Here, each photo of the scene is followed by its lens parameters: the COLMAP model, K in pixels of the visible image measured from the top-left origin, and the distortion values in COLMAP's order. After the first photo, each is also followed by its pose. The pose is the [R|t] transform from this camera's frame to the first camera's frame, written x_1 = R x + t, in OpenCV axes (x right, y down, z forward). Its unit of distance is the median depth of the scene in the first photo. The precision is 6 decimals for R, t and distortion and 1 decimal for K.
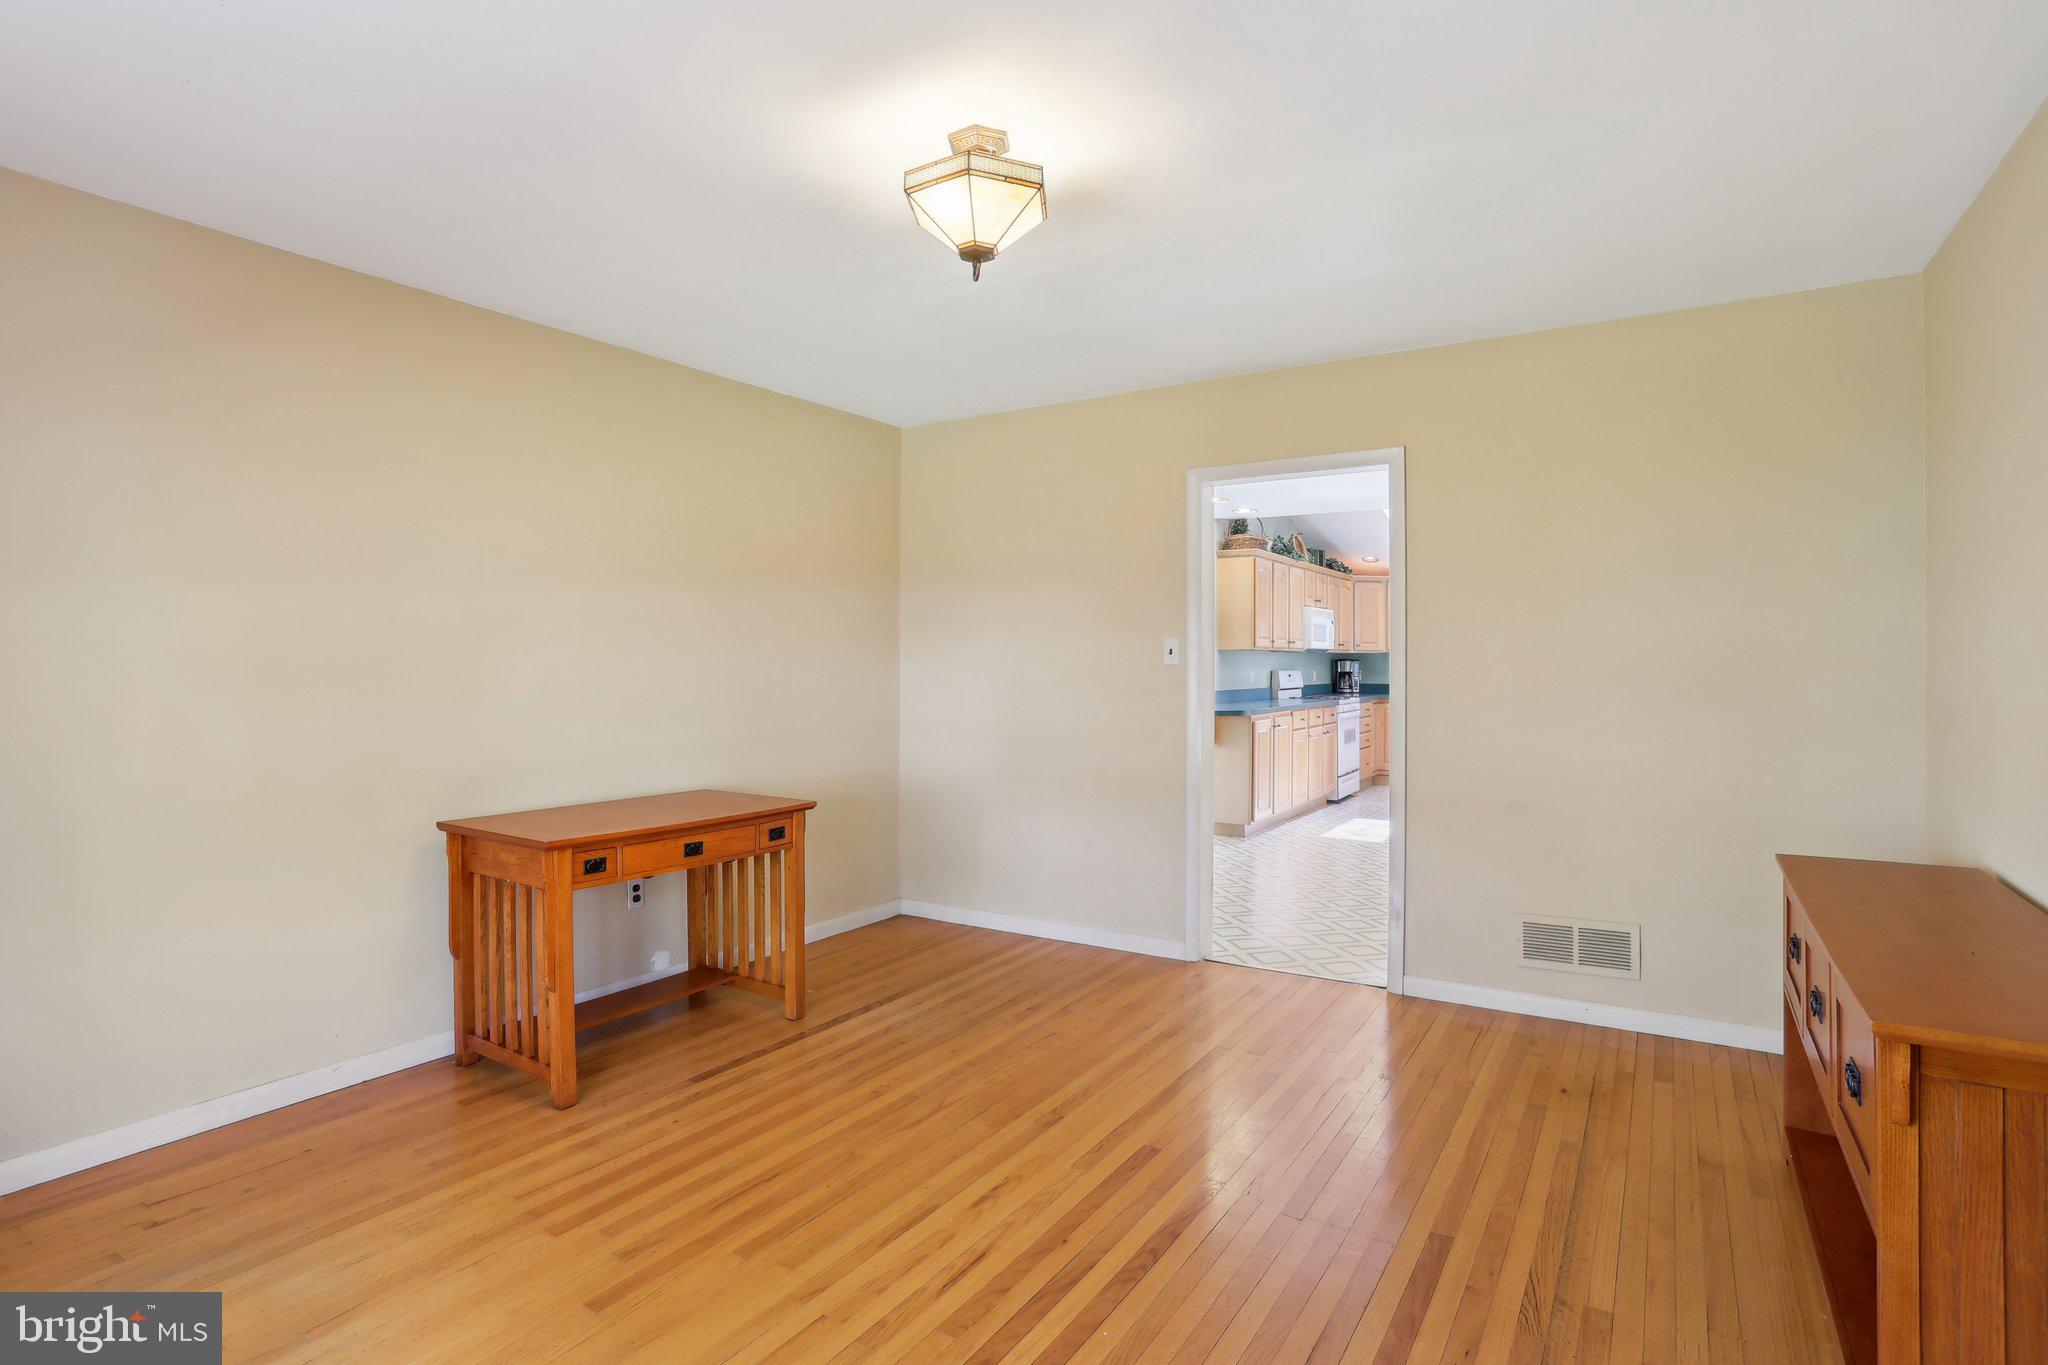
lens RADIAL K [[1042.9, 0, 1008.0], [0, 1042.9, 670.7], [0, 0, 1]] dist [-0.040368, 0.010124]
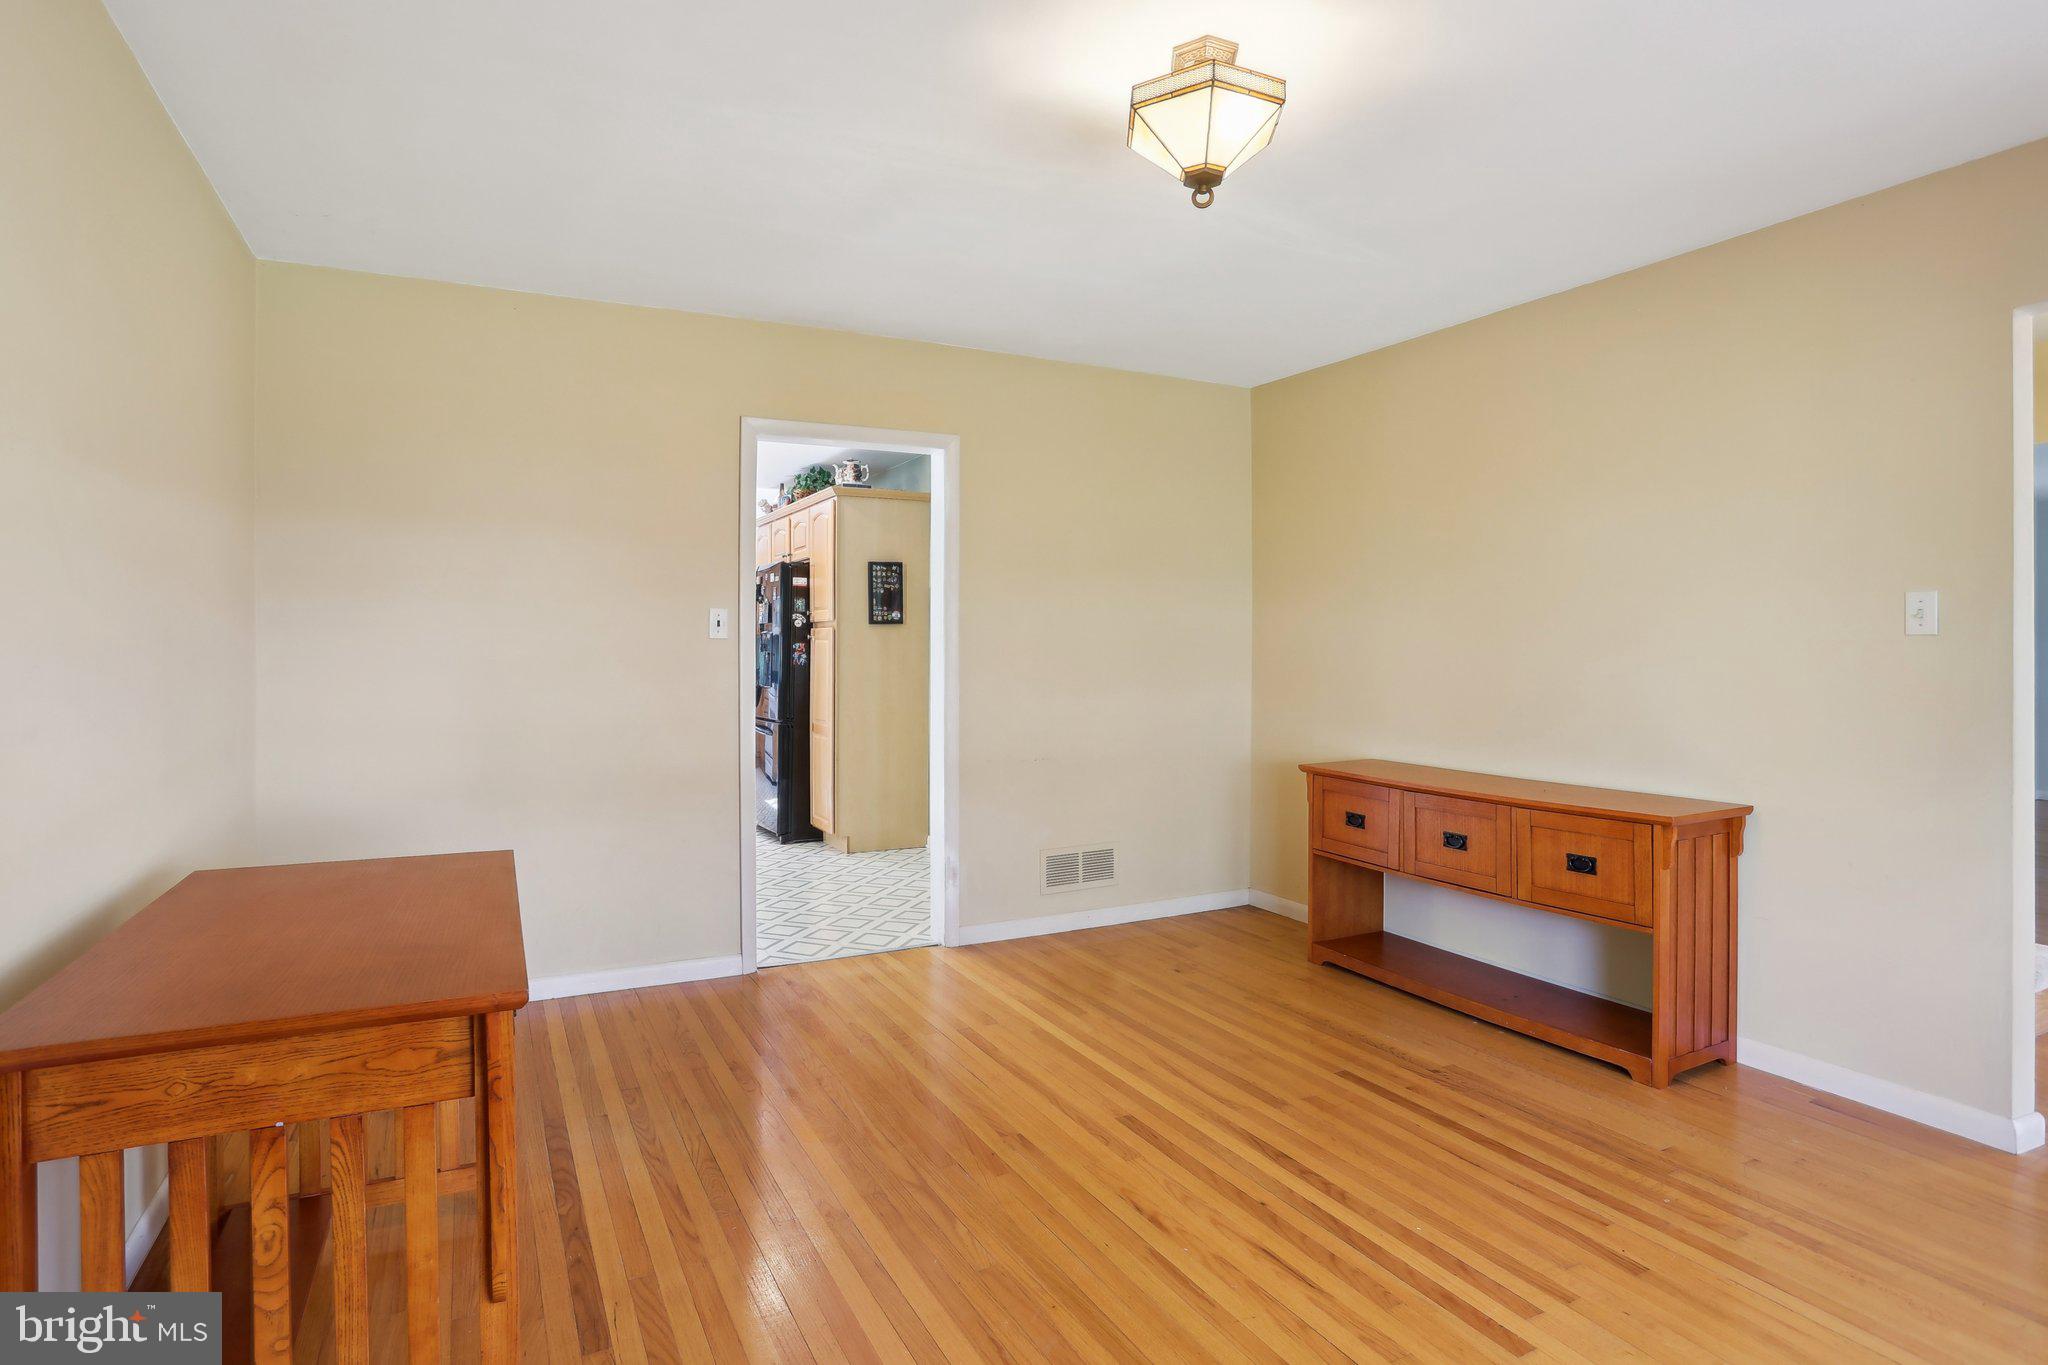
lens RADIAL K [[1042.9, 0, 1014.5], [0, 1042.9, 674.9], [0, 0, 1]] dist [-0.040368, 0.010124]
pose [[0.487645, -0.014763, 0.872917, -0.579970], [-0.005351, 0.999788, 0.019898, 0.007762], [-0.873026, -0.014374, 0.487462, 0.446031]]
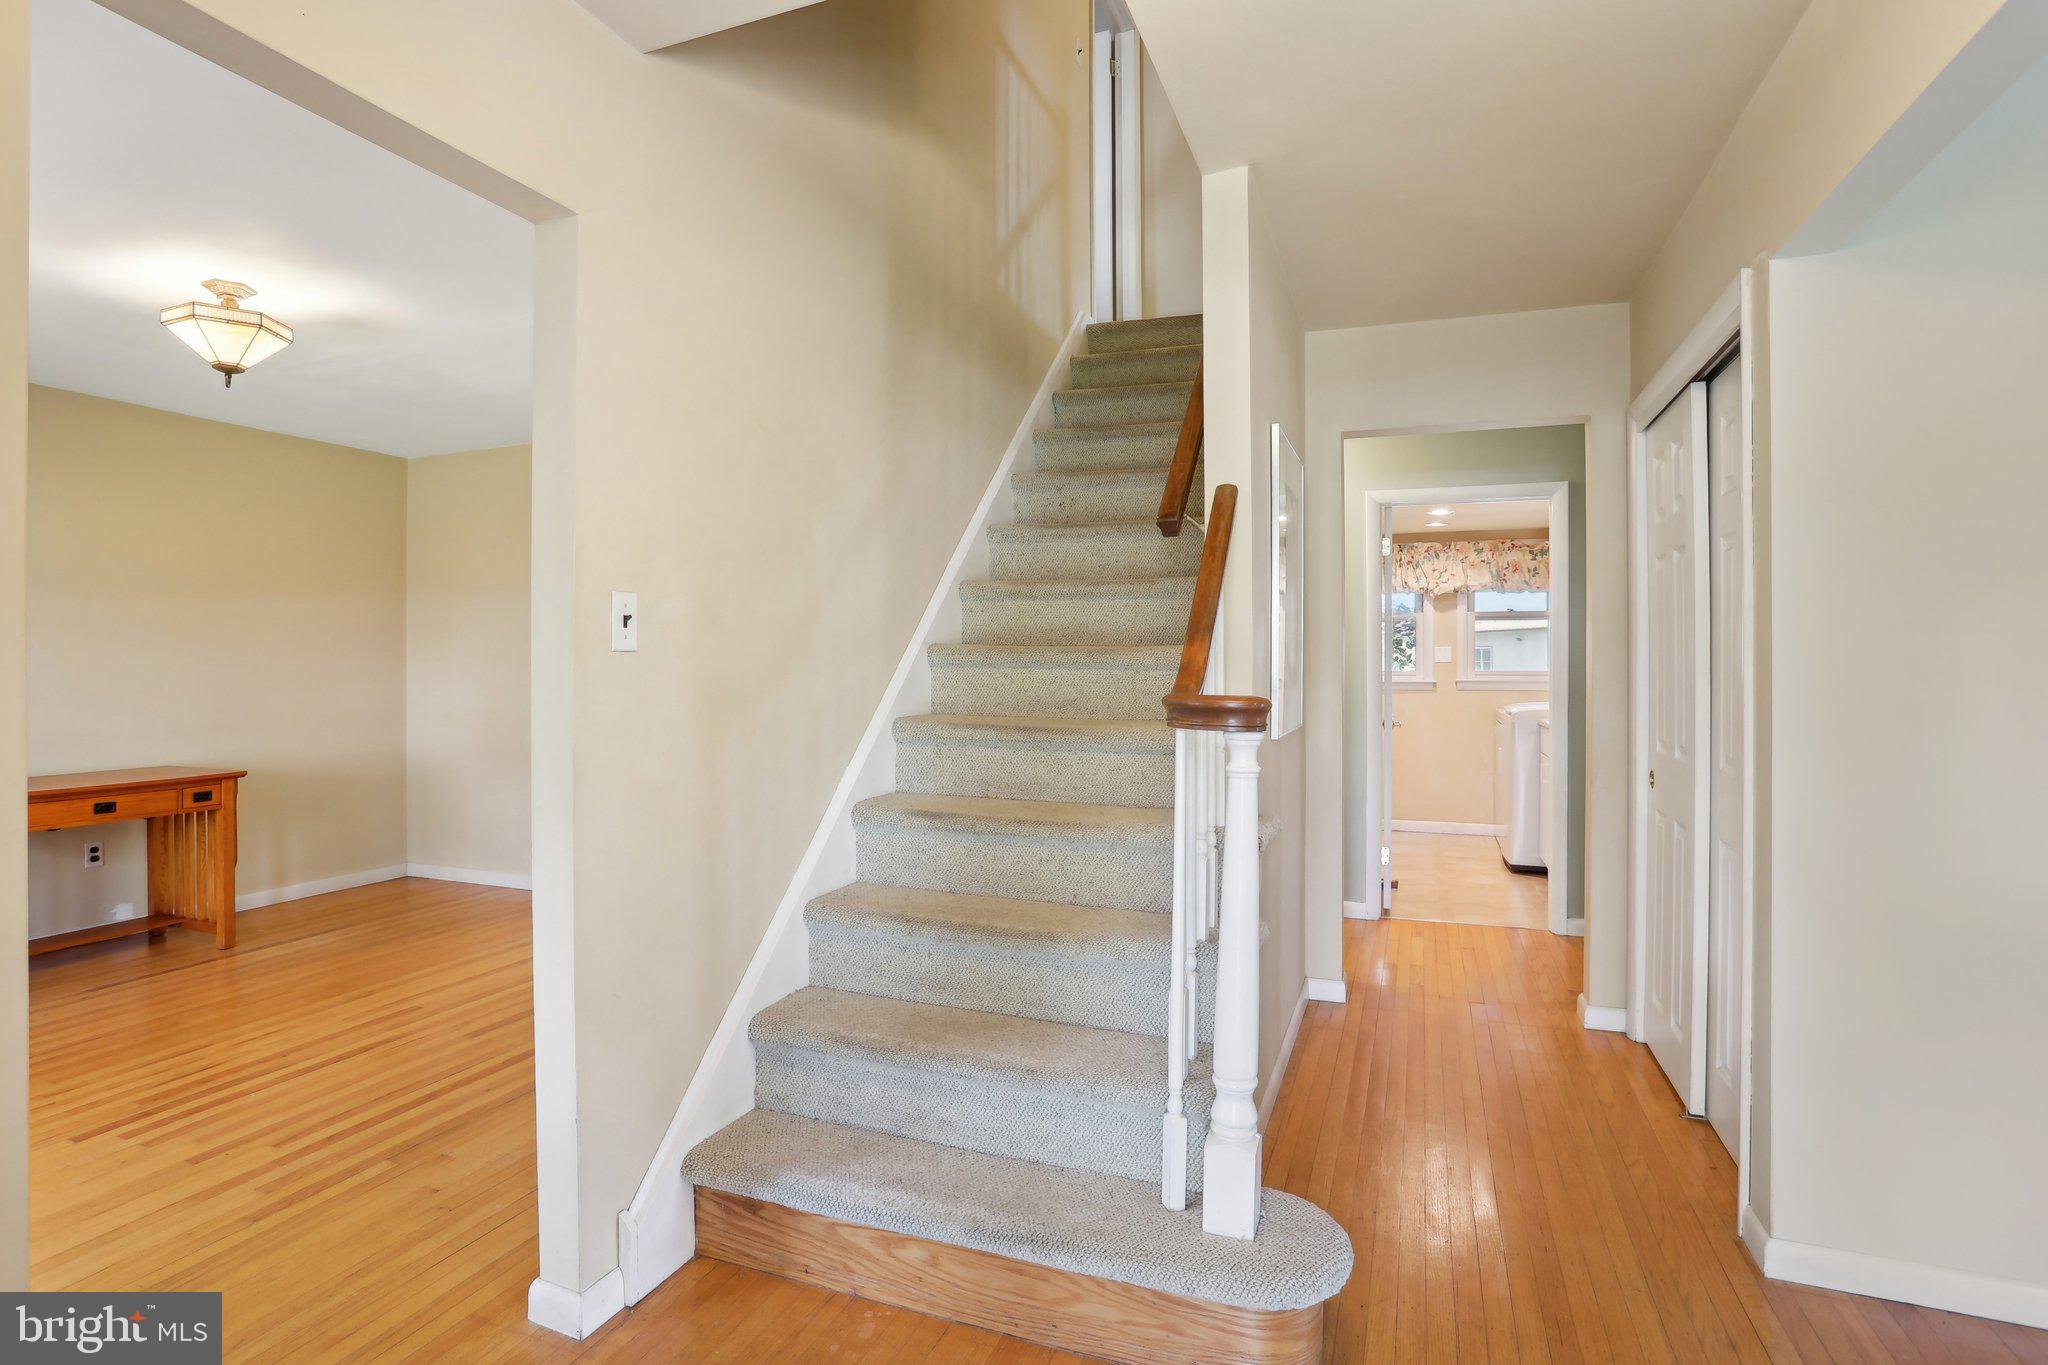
lens RADIAL K [[1042.9, 0, 1025.9], [0, 1042.9, 676.4], [0, 0, 1]] dist [-0.040368, 0.010124]
pose [[0.977220, 0.000254, 0.212226, 0.473195], [-0.001912, 0.999969, 0.007608, 0.003746], [-0.212218, -0.007840, 0.977191, -0.379747]]
